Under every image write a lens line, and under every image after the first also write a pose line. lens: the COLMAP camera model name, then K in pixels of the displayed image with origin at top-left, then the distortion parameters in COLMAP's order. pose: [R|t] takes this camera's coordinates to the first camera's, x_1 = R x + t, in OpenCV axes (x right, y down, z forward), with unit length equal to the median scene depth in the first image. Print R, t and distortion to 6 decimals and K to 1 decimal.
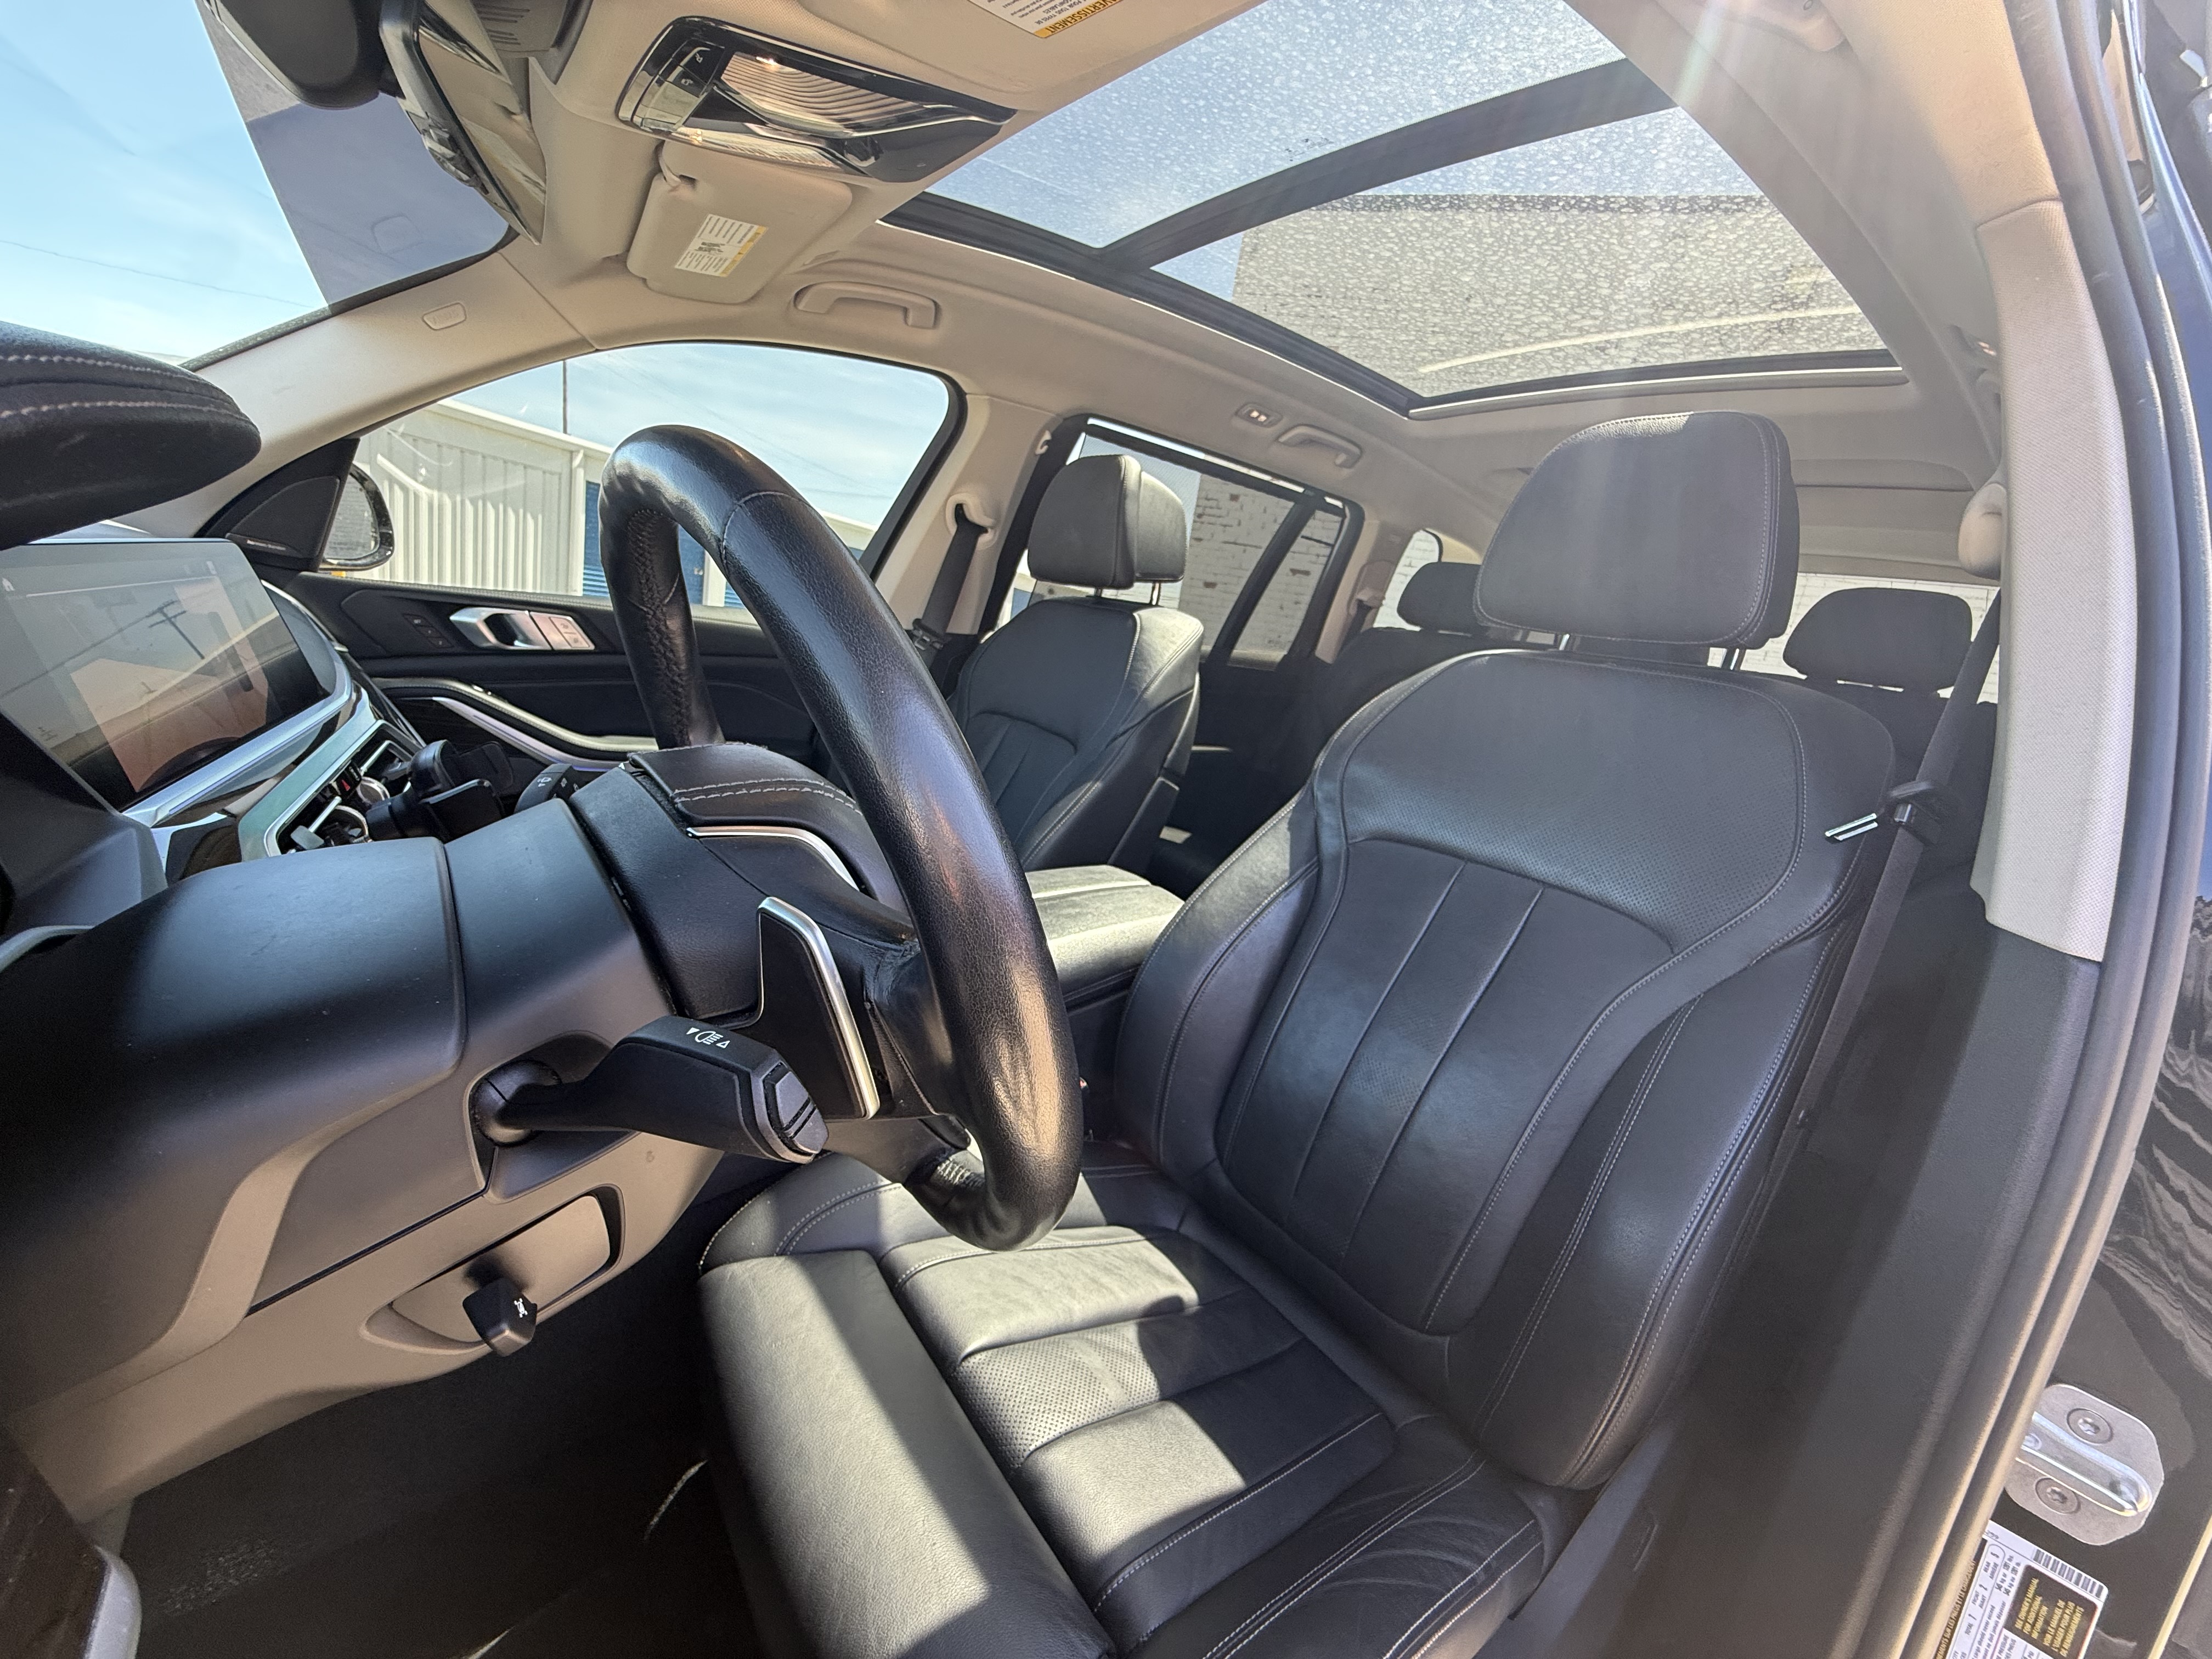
lens RADIAL K [[881.6, 0, 1106.0], [0, 881.6, 829.5], [0, 0, 1]] dist [-0.008390, -0.000049]
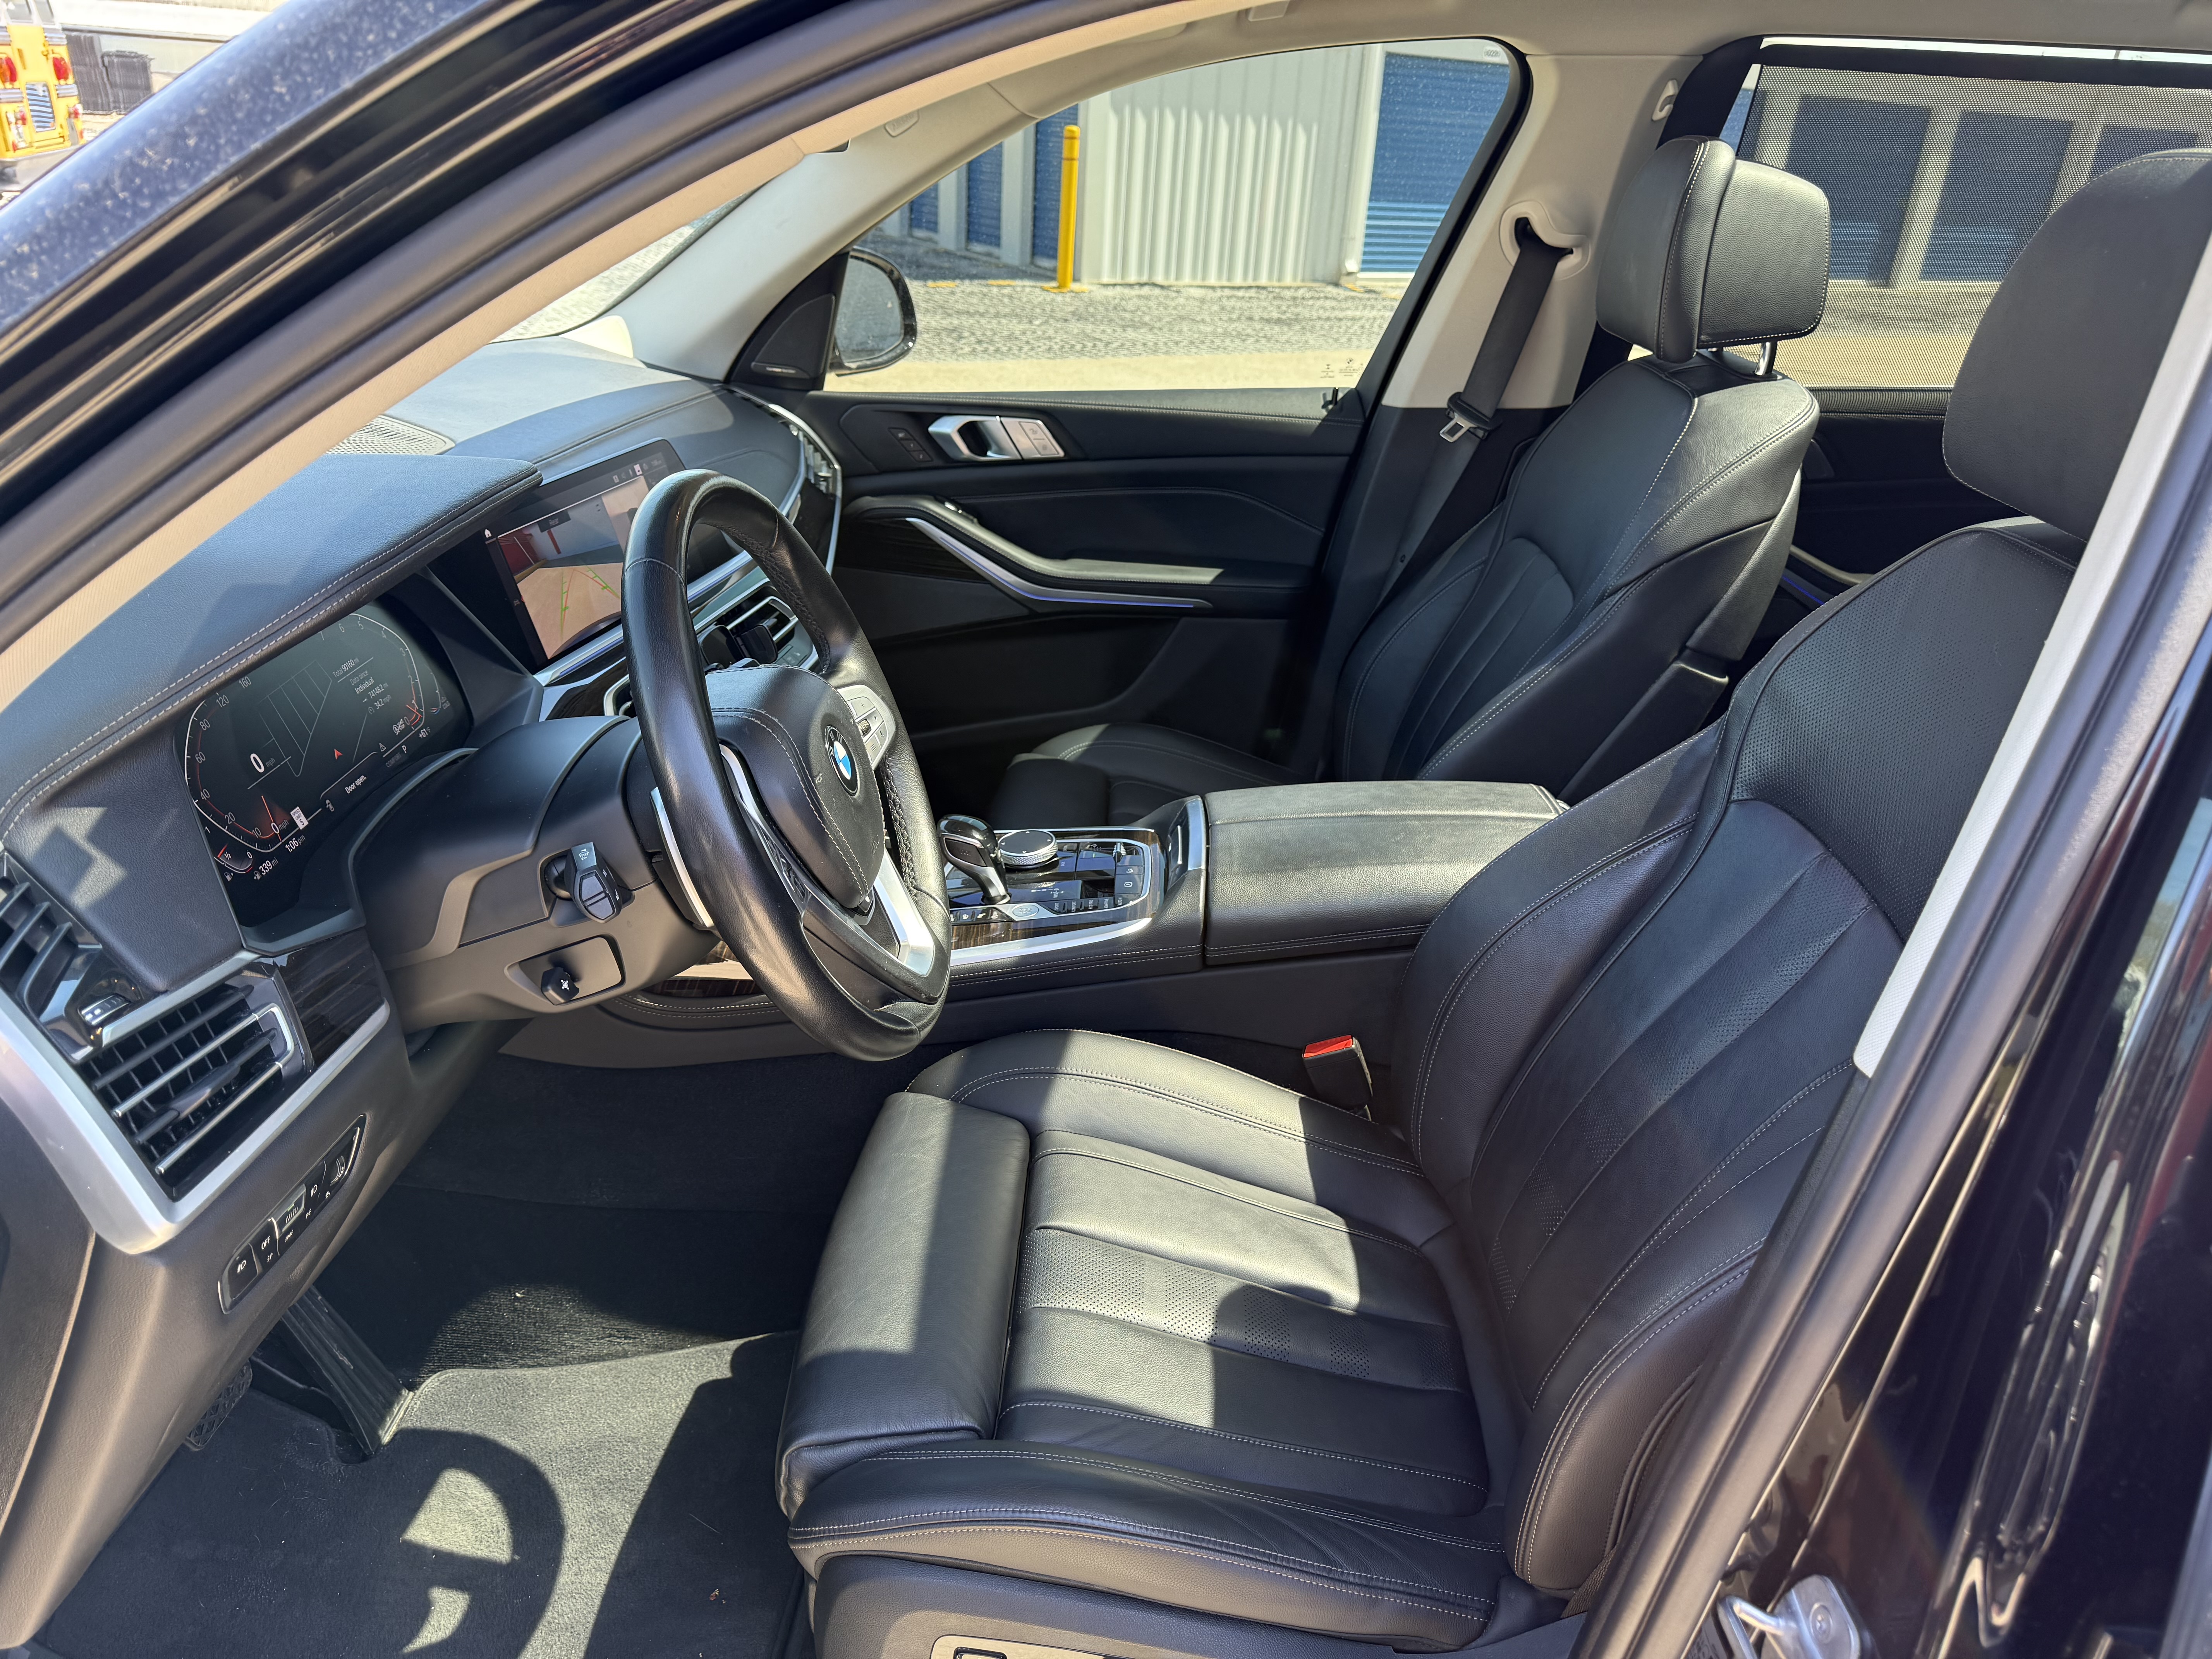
lens RADIAL K [[1535.4, 0, 1098.7], [0, 1535.4, 801.5], [0, 0, 1]] dist [0.083278, -0.098315]
pose [[0.767768, 0.138929, -0.625484, 0.464173], [-0.072487, 0.988776, 0.130646, -0.074853], [0.636614, -0.054966, 0.769221, -0.168791]]
